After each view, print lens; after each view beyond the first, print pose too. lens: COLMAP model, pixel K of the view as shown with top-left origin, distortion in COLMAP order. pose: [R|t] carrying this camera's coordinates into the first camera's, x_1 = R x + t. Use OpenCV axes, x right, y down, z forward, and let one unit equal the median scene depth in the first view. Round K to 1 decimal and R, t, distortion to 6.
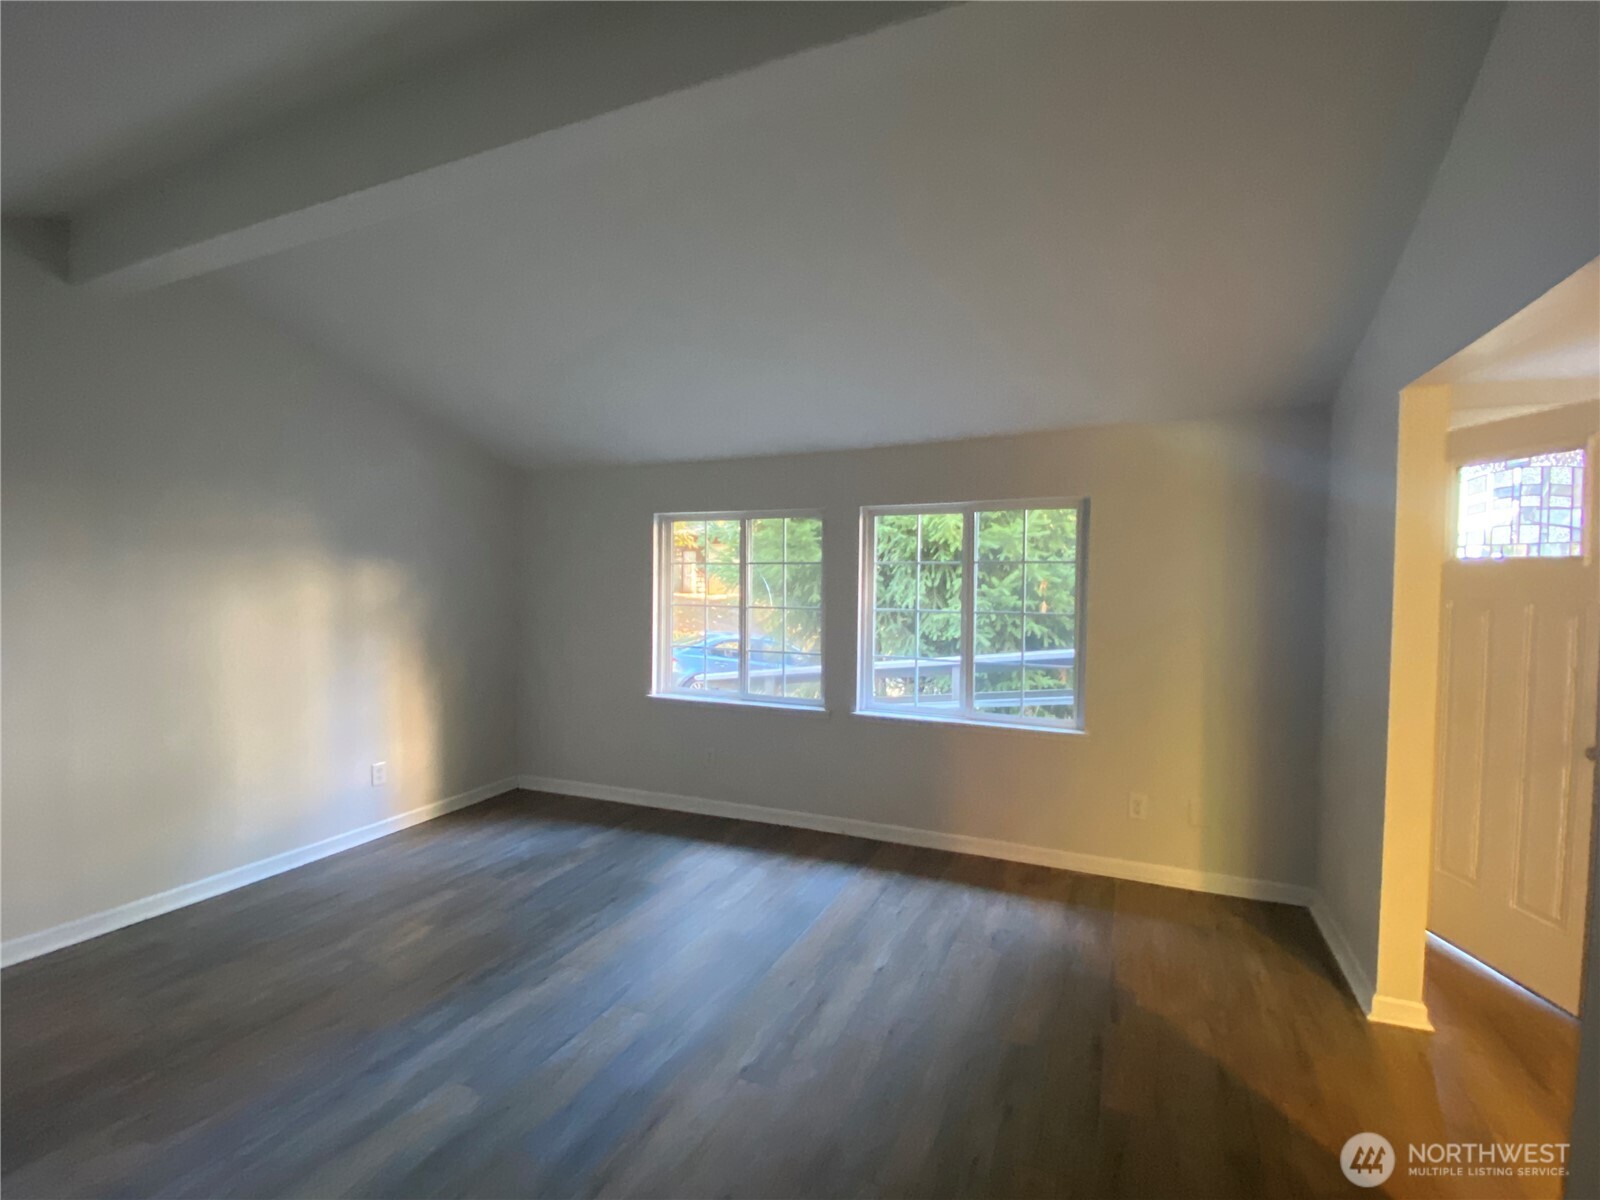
lens RADIAL K [[778.3, 0, 800.0], [0, 778.3, 600.0], [0, 0, 1]] dist [0.036678, -0.026077]
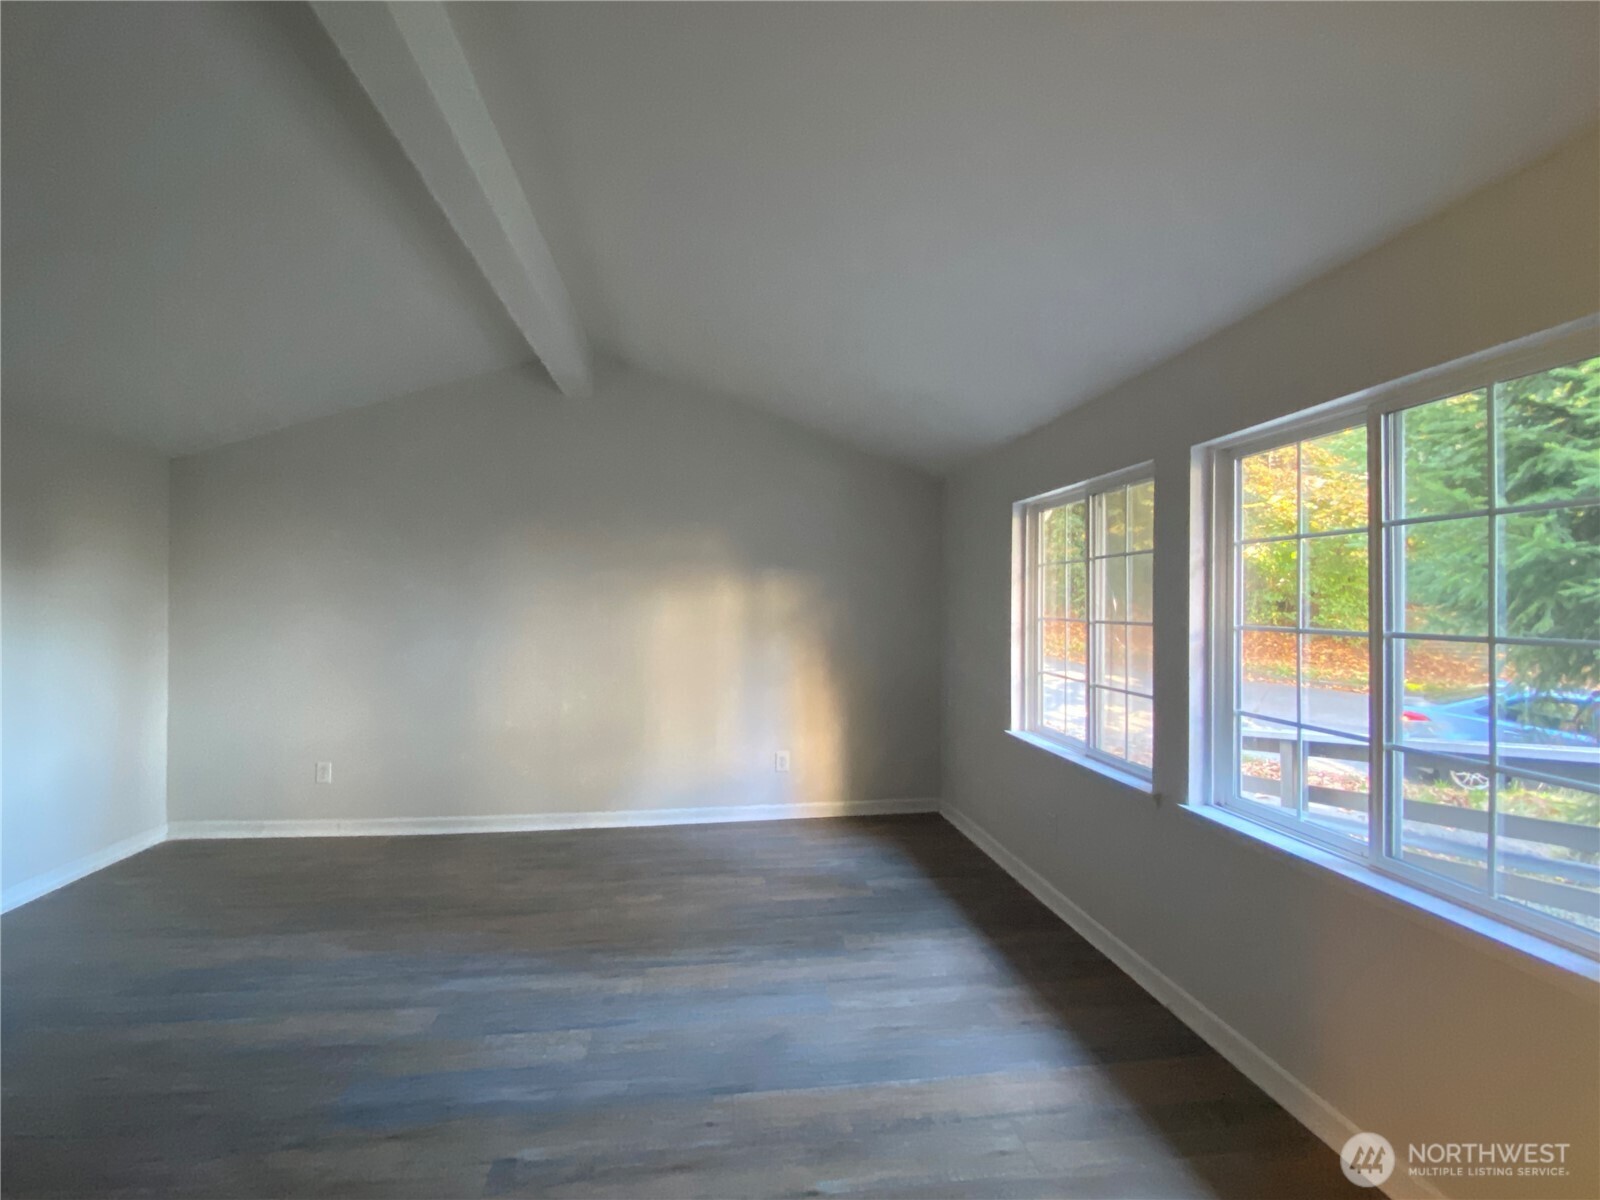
lens RADIAL K [[778.3, 0, 800.0], [0, 778.3, 600.0], [0, 0, 1]] dist [0.036678, -0.026077]
pose [[0.499283, 0.000980, -0.866438, 0.479612], [-0.025012, 0.999599, -0.013282, 0.003732], [0.866078, 0.028303, 0.499107, 0.493993]]
